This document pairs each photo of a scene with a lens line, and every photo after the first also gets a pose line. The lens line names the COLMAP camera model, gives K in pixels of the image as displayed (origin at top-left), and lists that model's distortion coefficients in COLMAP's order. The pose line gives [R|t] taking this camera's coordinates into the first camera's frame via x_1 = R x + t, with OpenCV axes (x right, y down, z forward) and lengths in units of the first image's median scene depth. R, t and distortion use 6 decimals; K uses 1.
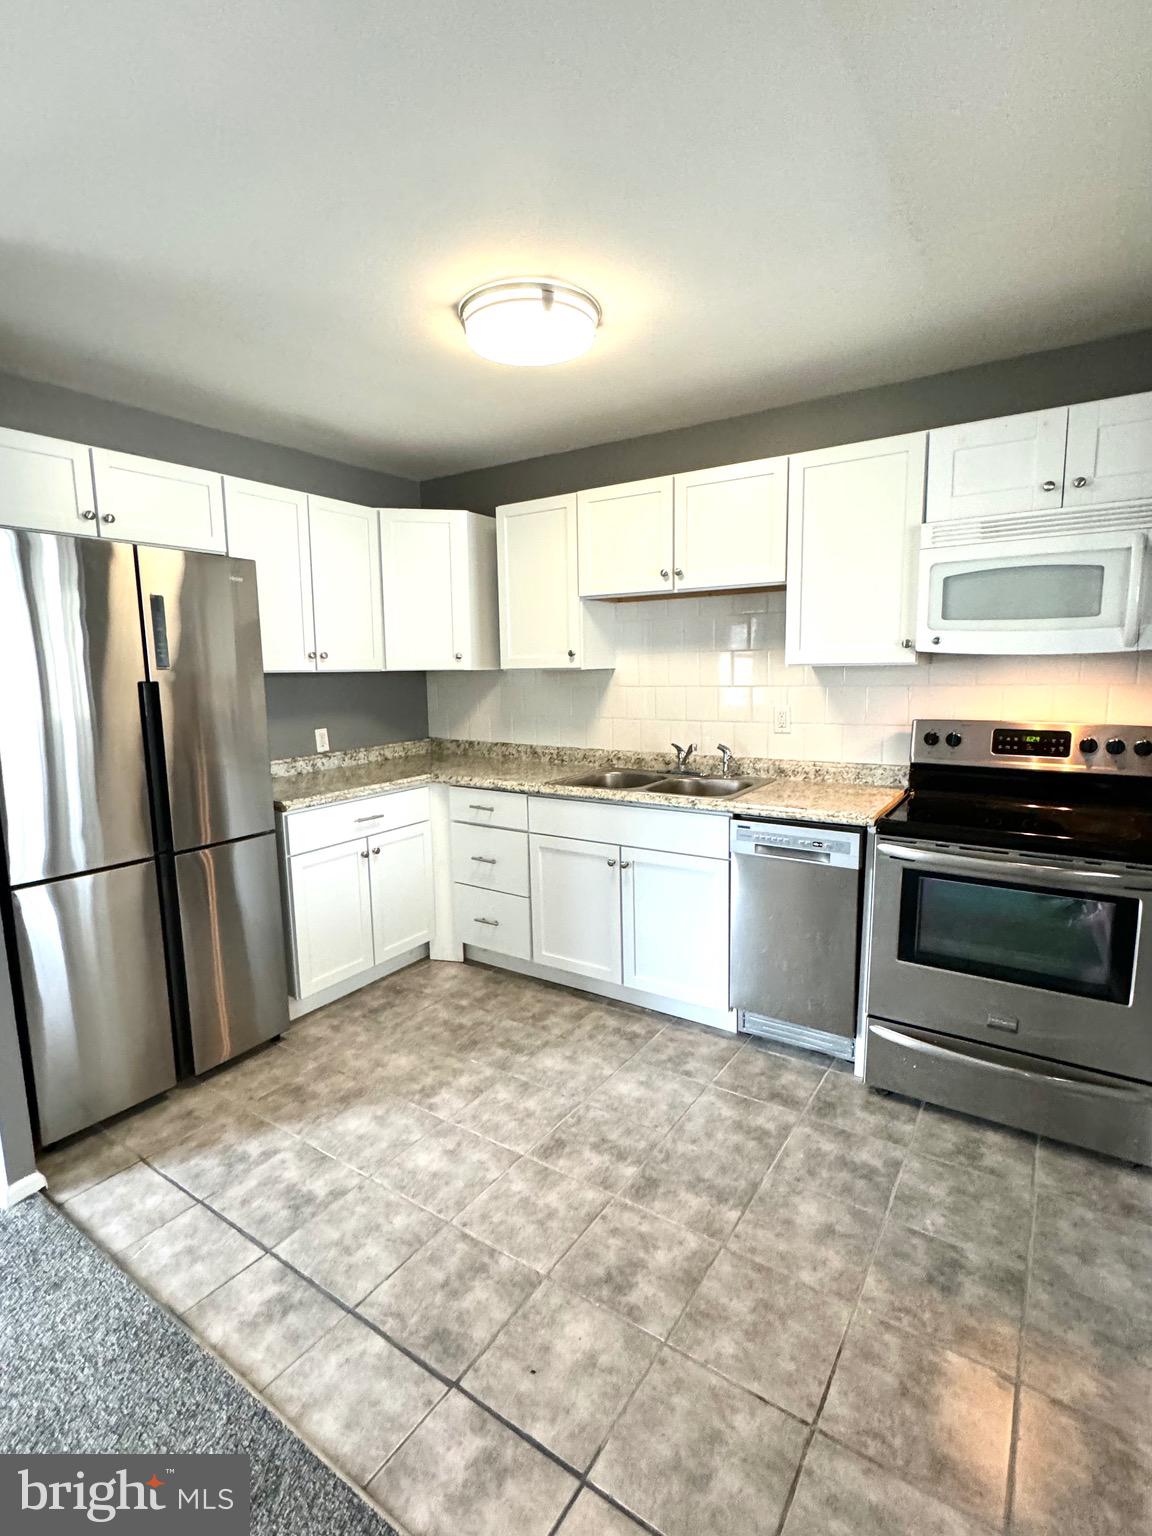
lens RADIAL K [[727.5, 0, 575.2], [0, 727.5, 764.3], [0, 0, 1]] dist [-0.000163, -0.000341]
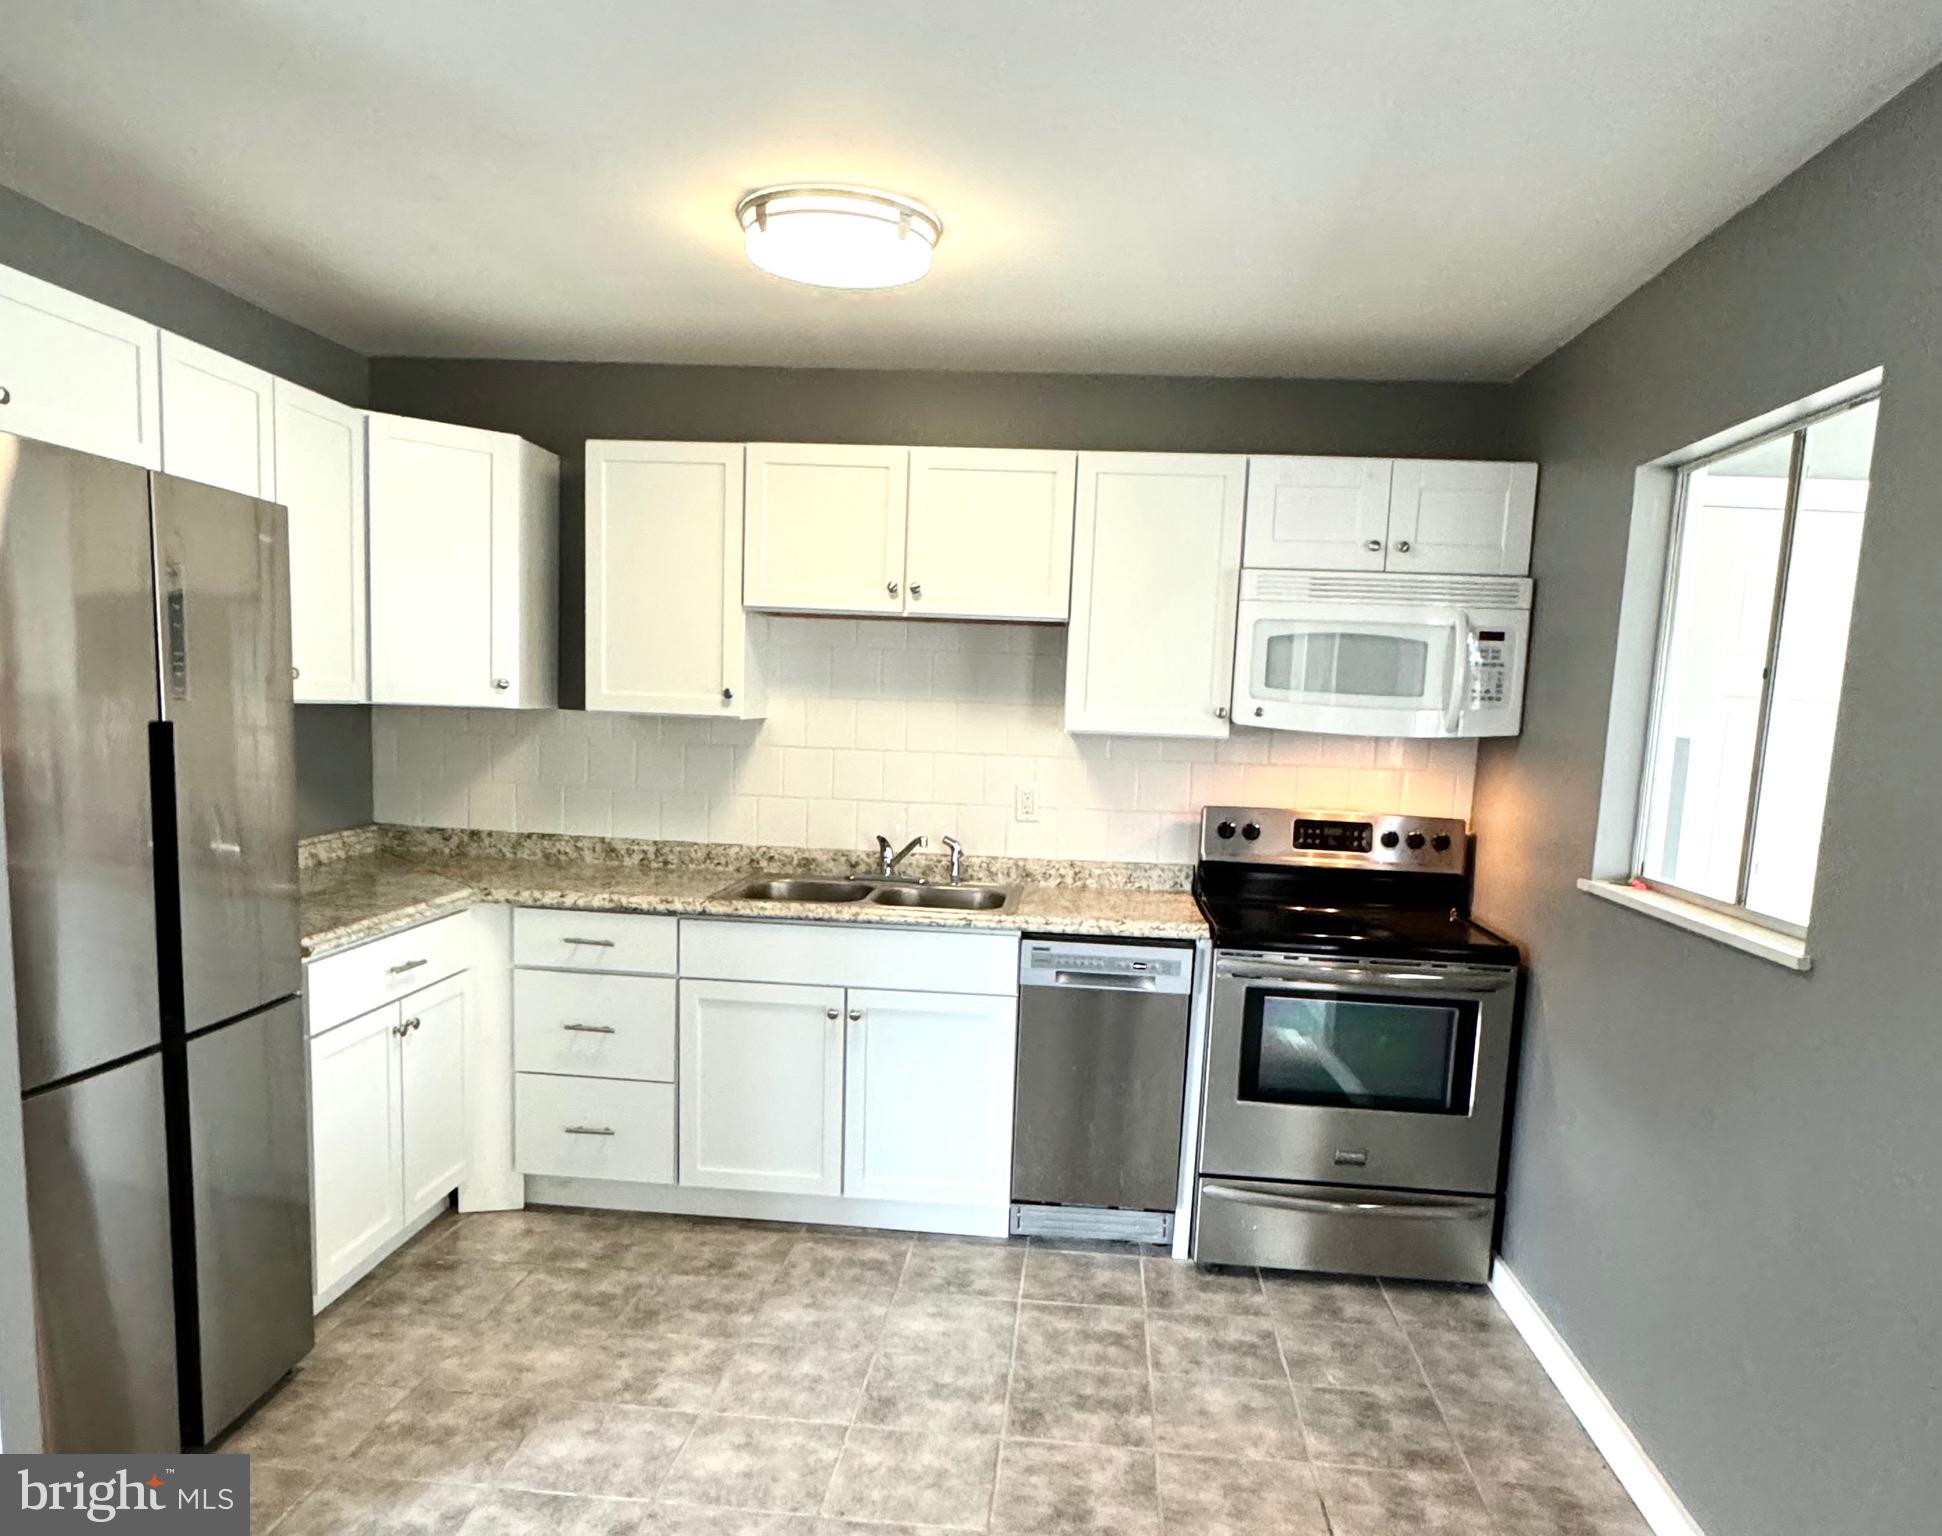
lens RADIAL K [[1316.5, 0, 975.6], [0, 1316.5, 871.1], [0, 0, 1]] dist [-0.004922, 0.003153]
pose [[0.873746, -0.011612, 0.486244, -0.439234], [0.011390, 0.999929, 0.003413, 0.001353], [-0.486250, 0.002556, 0.873816, -0.126711]]
